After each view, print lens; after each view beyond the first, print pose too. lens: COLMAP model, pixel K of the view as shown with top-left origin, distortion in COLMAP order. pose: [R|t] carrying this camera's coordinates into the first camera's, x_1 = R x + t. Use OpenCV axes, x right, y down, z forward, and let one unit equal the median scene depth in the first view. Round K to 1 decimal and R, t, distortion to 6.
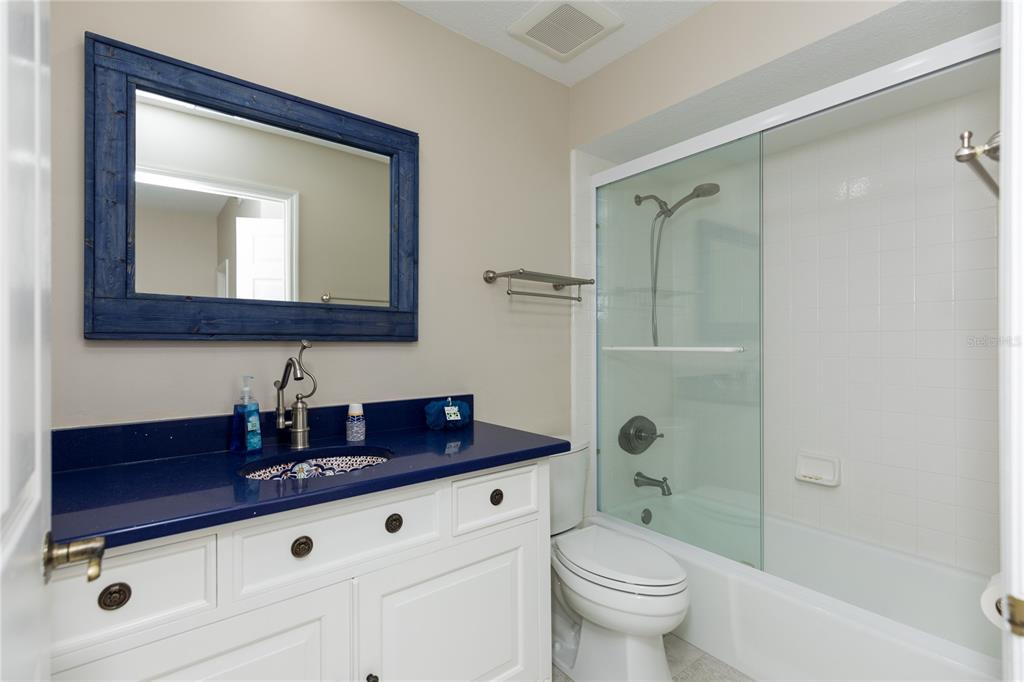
lens RADIAL K [[469.7, 0, 495.0], [0, 469.7, 339.1], [0, 0, 1]] dist [0.000133, -0.000221]
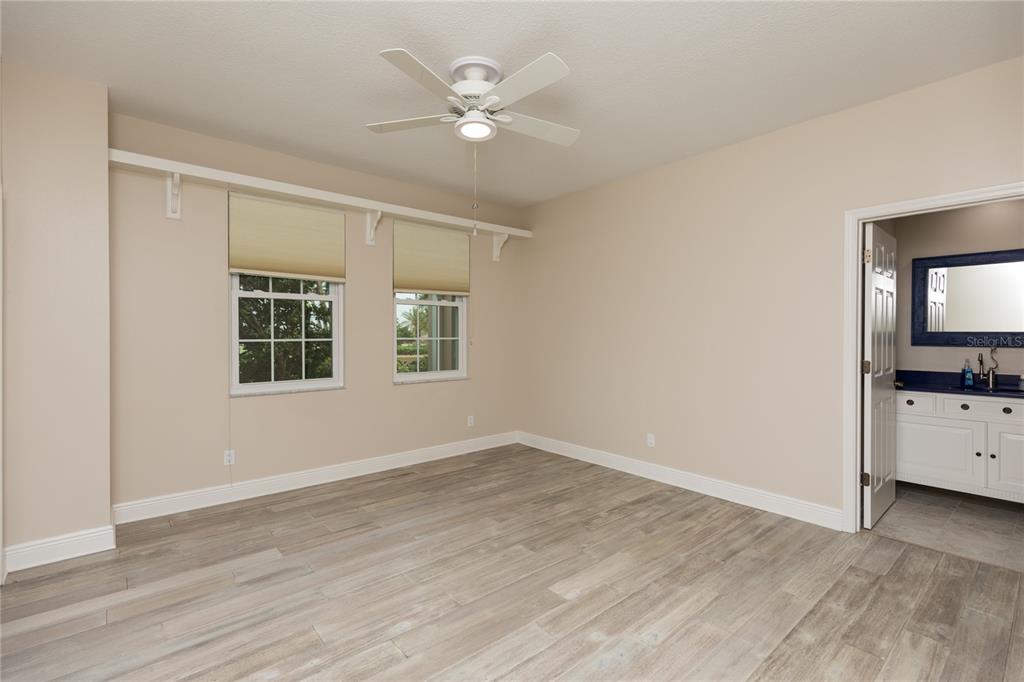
lens RADIAL K [[469.7, 0, 495.0], [0, 469.7, 339.1], [0, 0, 1]] dist [0.000133, -0.000221]
pose [[0.046774, 0.011068, -0.998844, 2.206742], [0.000126, 0.999939, 0.011086, -0.077223], [0.998906, -0.000644, 0.046769, -2.017274]]
